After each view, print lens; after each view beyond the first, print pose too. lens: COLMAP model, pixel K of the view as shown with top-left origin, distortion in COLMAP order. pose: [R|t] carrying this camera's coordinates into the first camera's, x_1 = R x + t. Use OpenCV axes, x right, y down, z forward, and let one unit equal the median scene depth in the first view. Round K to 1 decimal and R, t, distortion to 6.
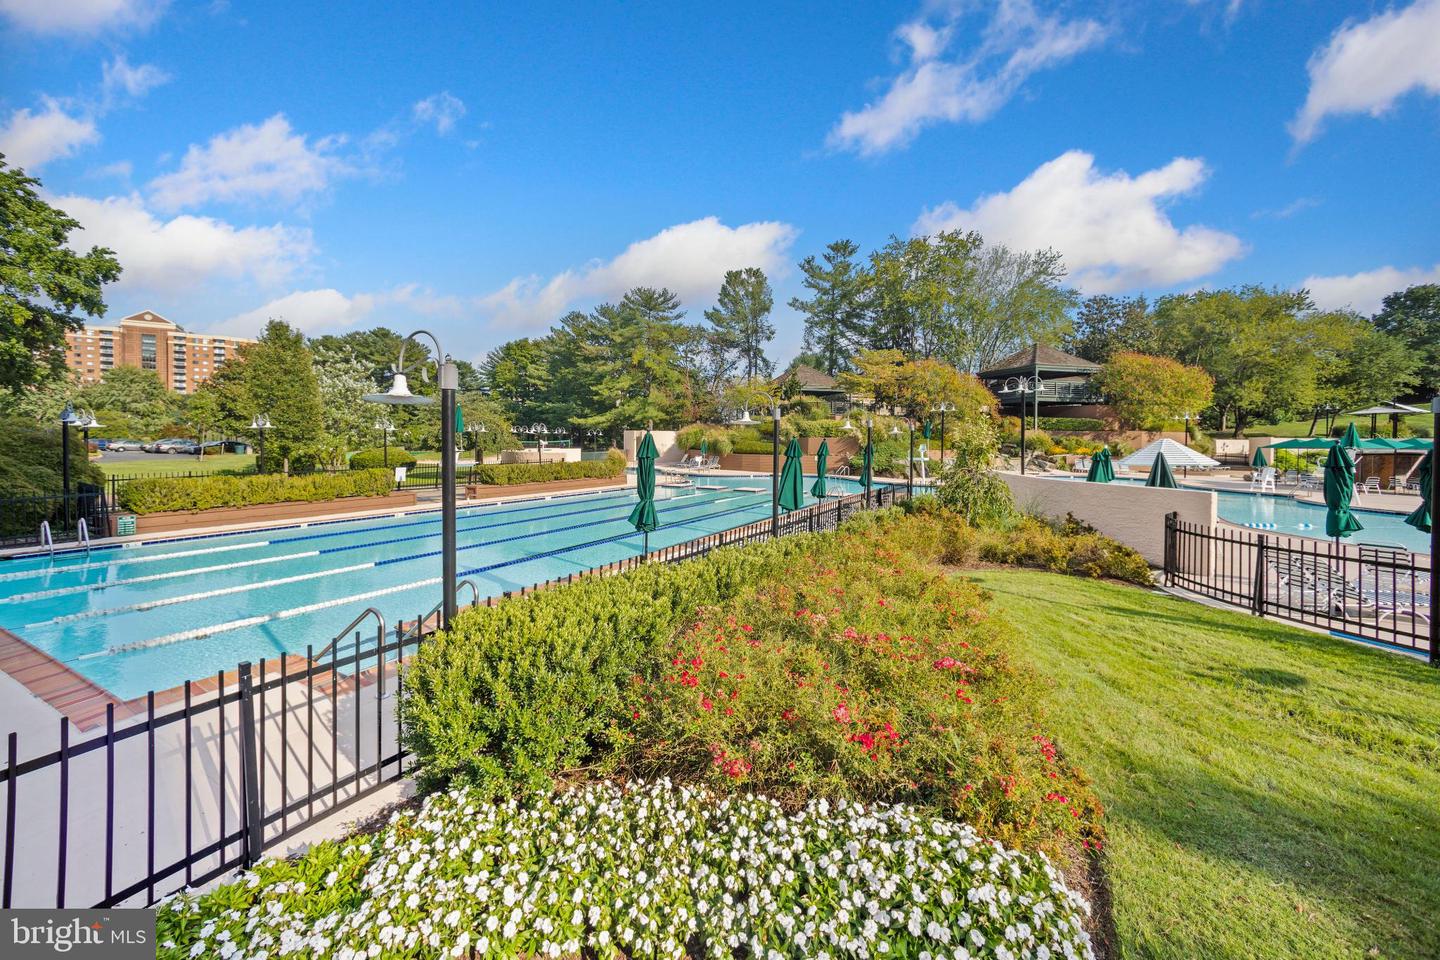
lens RADIAL K [[571.8, 0, 711.2], [0, 571.8, 454.8], [0, 0, 1]] dist [-0.001561, 0.009262]
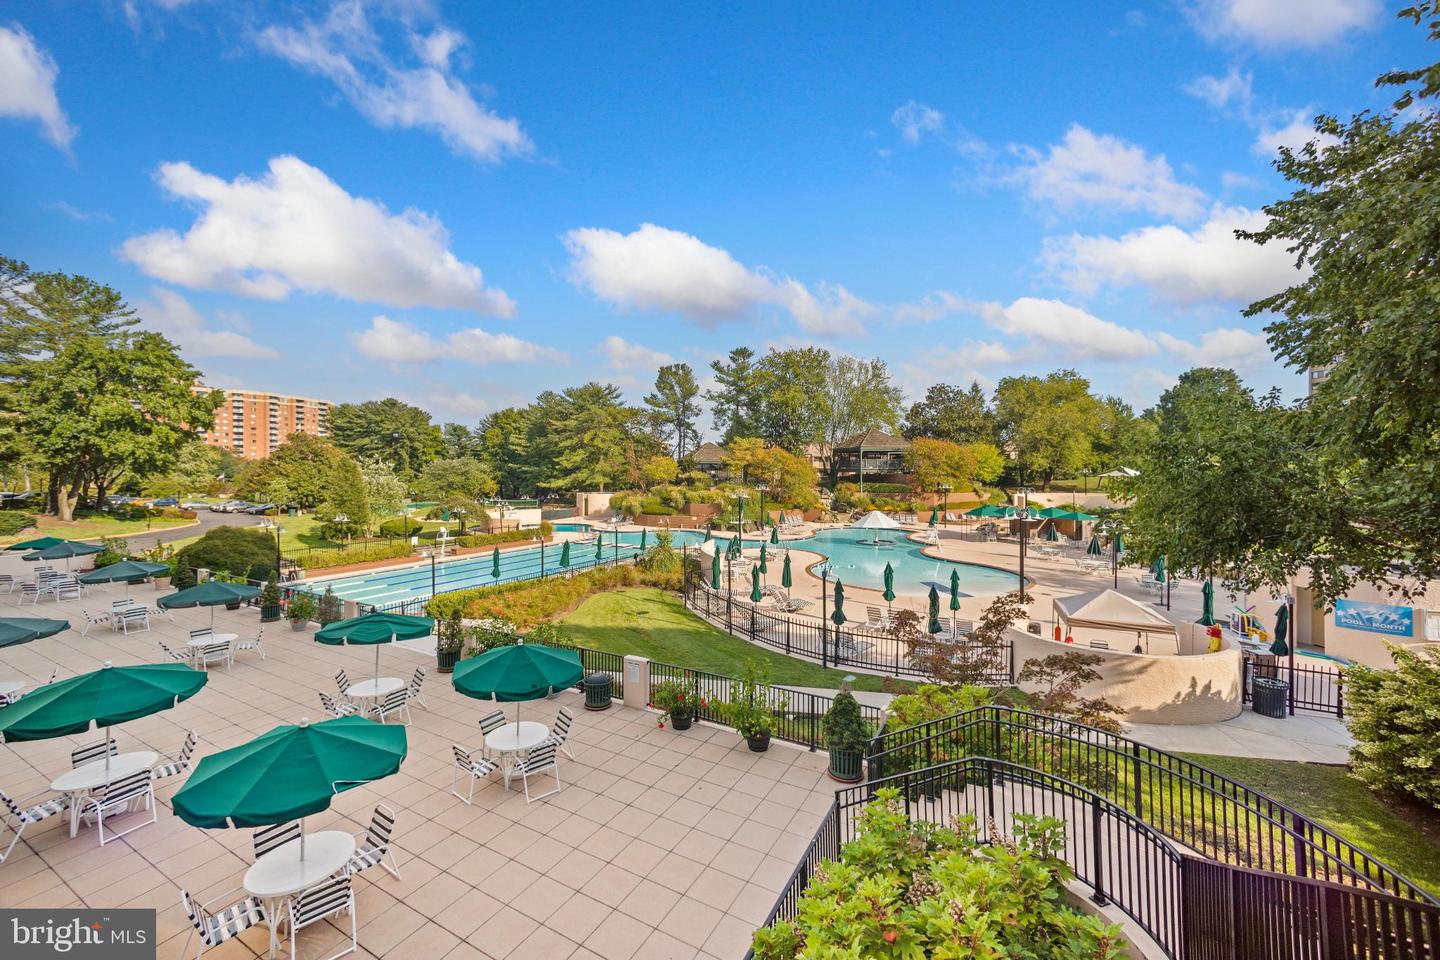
lens RADIAL K [[565.6, 0, 720.0], [0, 565.6, 480.0], [0, 0, 1]] dist [0.000809, -0.000013]
pose [[0.999841, -0.012175, 0.013045, 0.154666], [0.012320, 0.999862, -0.011128, -0.049840], [-0.012908, 0.011286, 0.999853, -0.308880]]
